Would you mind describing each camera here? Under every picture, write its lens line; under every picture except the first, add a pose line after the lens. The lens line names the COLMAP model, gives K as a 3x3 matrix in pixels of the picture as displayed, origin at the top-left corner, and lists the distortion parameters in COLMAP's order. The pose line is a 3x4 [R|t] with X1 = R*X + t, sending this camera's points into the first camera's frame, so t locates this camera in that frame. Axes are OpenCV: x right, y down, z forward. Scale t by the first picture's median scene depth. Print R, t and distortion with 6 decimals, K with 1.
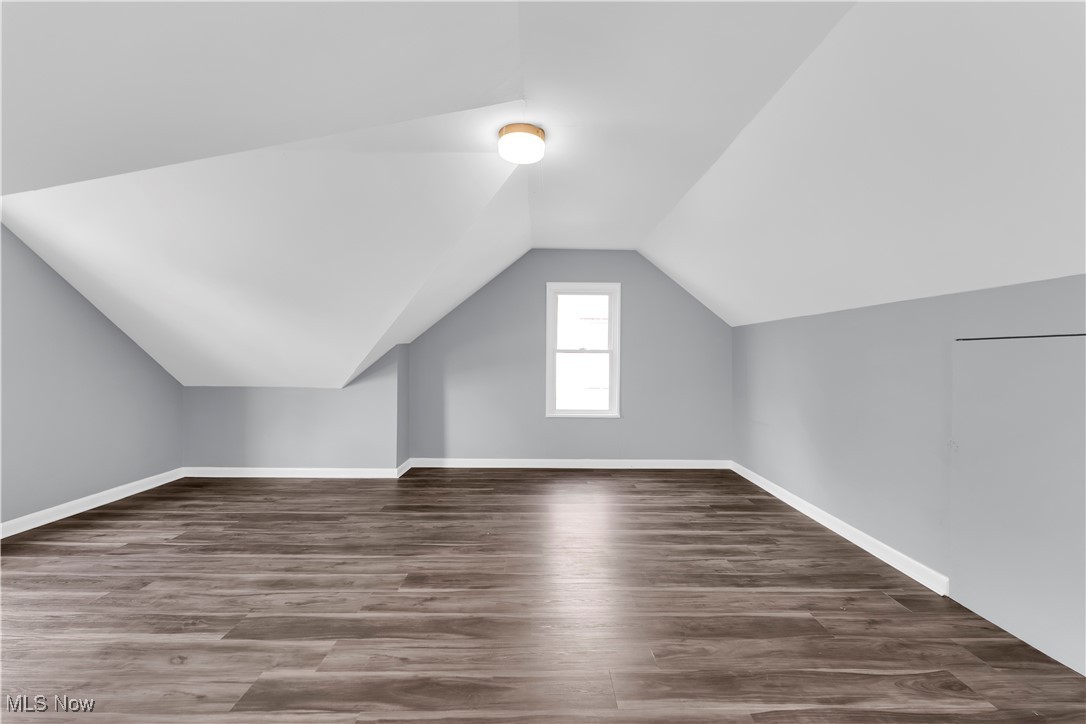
lens RADIAL K [[426.9, 0, 543.0], [0, 426.9, 362.0], [0, 0, 1]] dist [-0.000172, -0.000009]
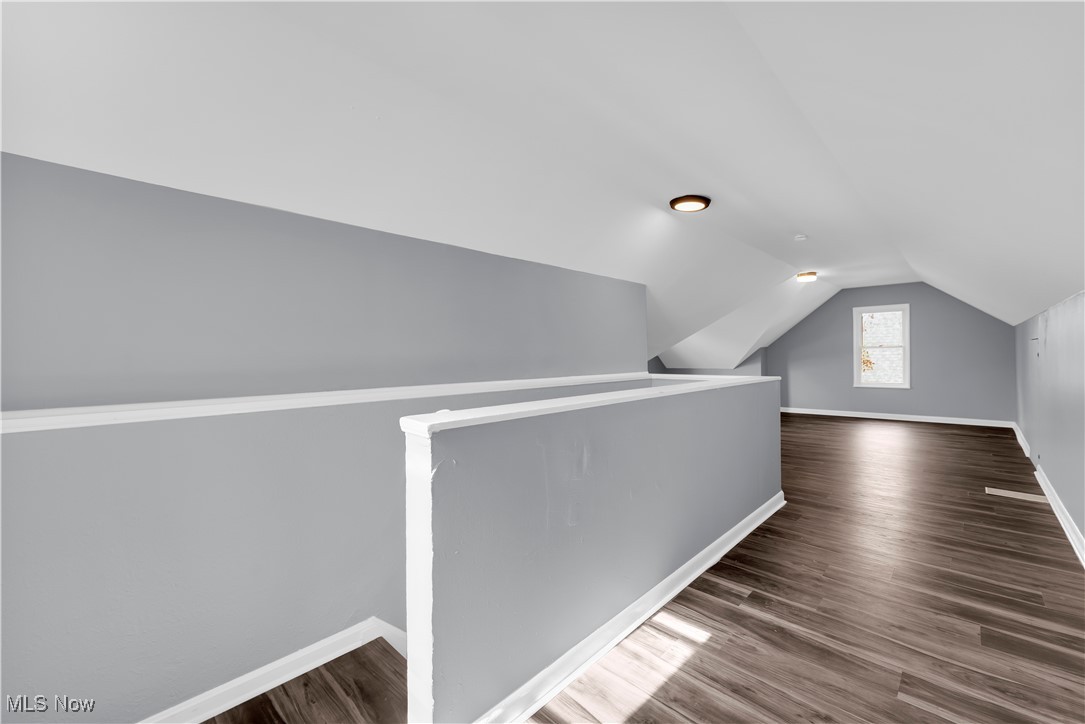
lens RADIAL K [[437.4, 0, 542.5], [0, 437.4, 362.0], [0, 0, 1]] dist [-0.000535, -0.000073]
pose [[0.705614, -0.010137, -0.708524, 0.365736], [0.012488, 0.999920, -0.001869, 0.017235], [0.708486, -0.007529, 0.705684, -1.100917]]
